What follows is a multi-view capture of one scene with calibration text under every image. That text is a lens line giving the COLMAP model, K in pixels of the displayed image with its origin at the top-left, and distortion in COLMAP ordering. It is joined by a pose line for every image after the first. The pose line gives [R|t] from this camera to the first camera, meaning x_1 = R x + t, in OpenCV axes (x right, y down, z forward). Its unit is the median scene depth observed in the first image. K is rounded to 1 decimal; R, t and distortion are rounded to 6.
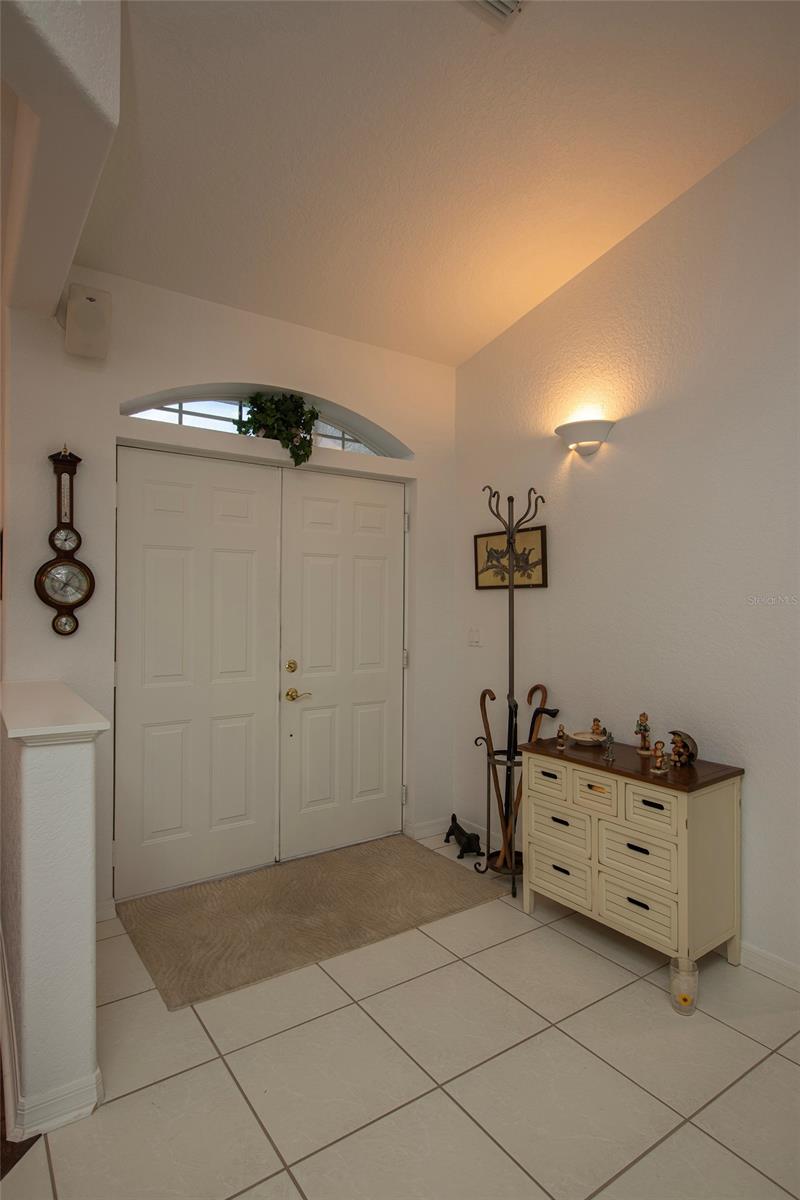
lens RADIAL K [[637.7, 0, 402.0], [0, 637.7, 606.1], [0, 0, 1]] dist [0.003901, 0.000744]
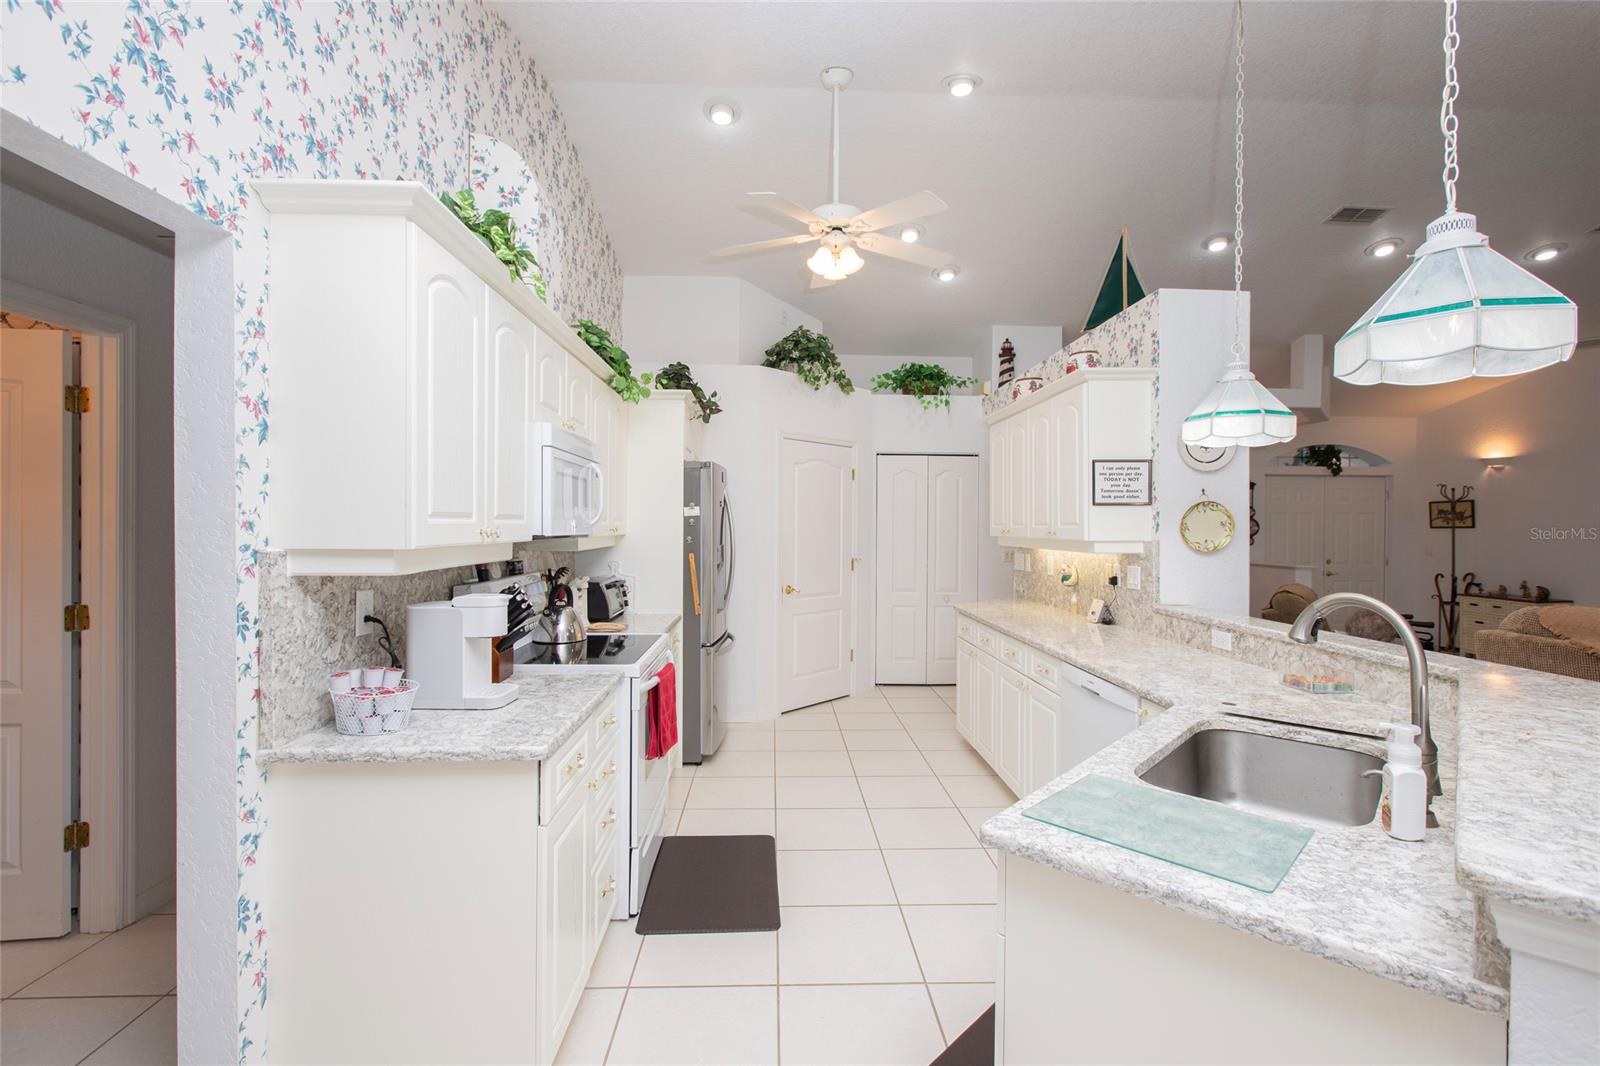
lens RADIAL K [[714.8, 0, 801.9], [0, 714.8, 528.4], [0, 0, 1]] dist [0.001123, -0.000985]
pose [[0.845262, 0.003919, -0.534338, -0.440256], [-0.005726, 0.999982, -0.001724, -0.010899], [0.534321, 0.004517, 0.845269, -2.452632]]
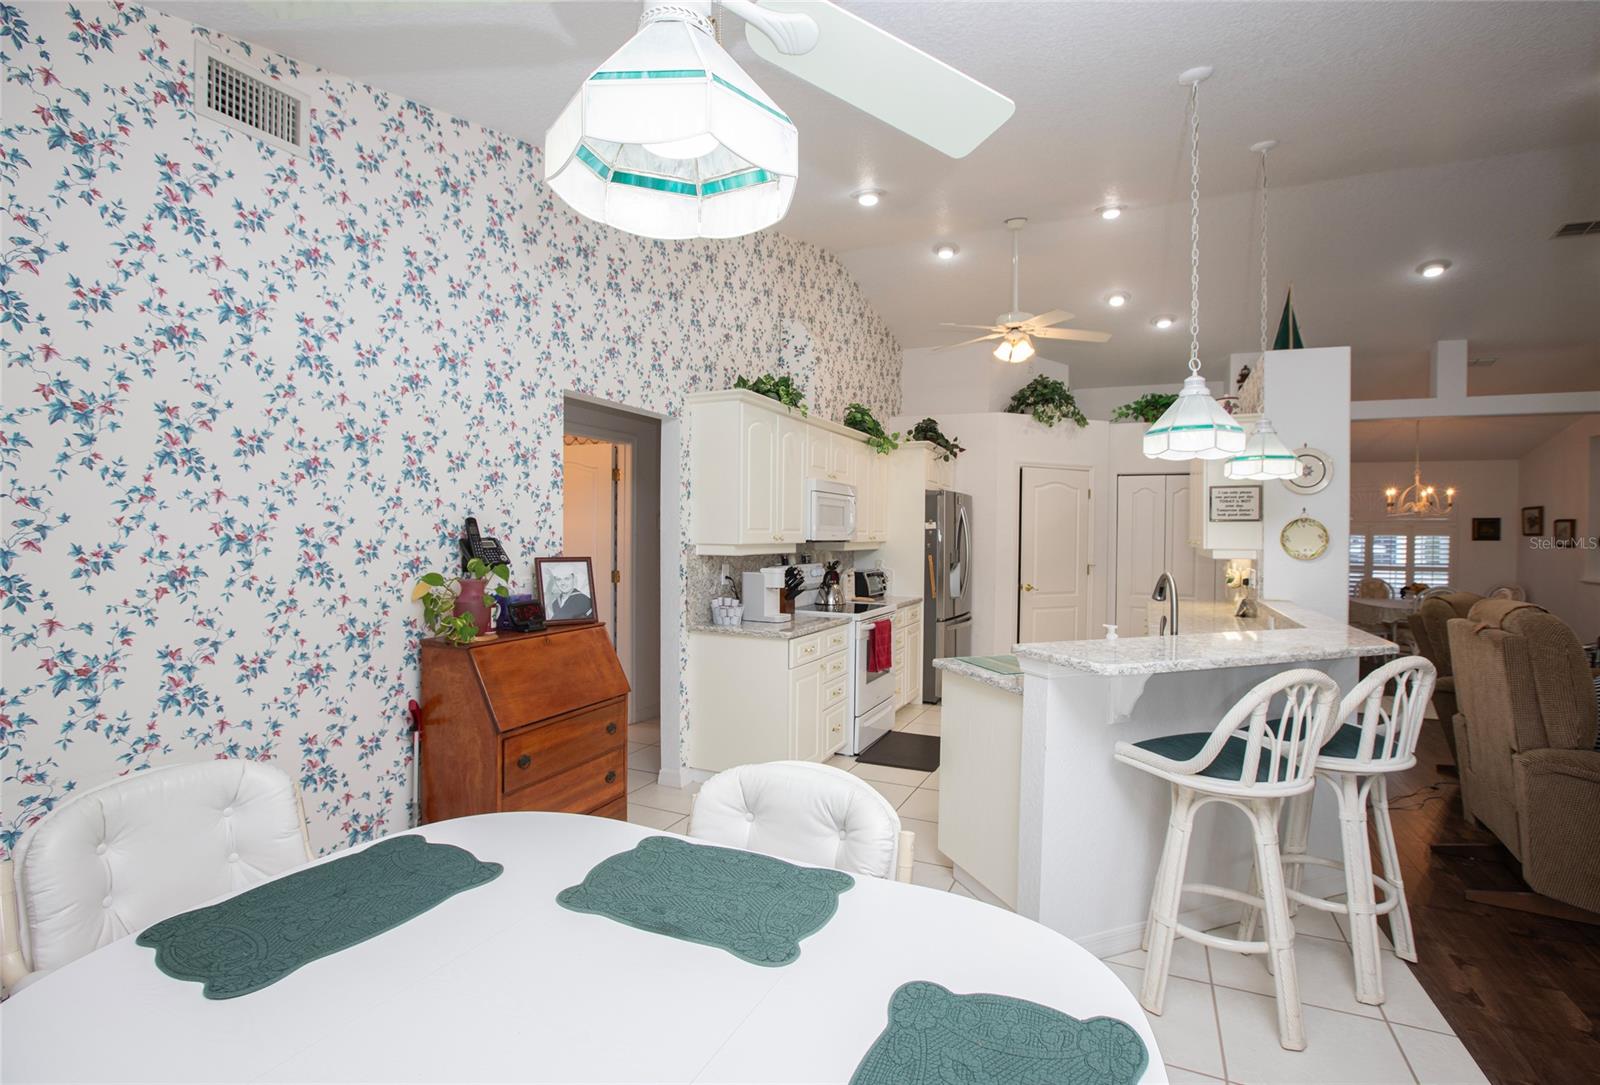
lens RADIAL K [[743.1, 0, 824.0], [0, 743.1, 547.0], [0, 0, 1]] dist [-0.048146, 0.016761]
pose [[0.525229, 0.017350, -0.850784, 0.217372], [-0.013316, 0.999837, 0.012170, -0.007290], [0.850857, 0.004937, 0.525374, -2.717270]]
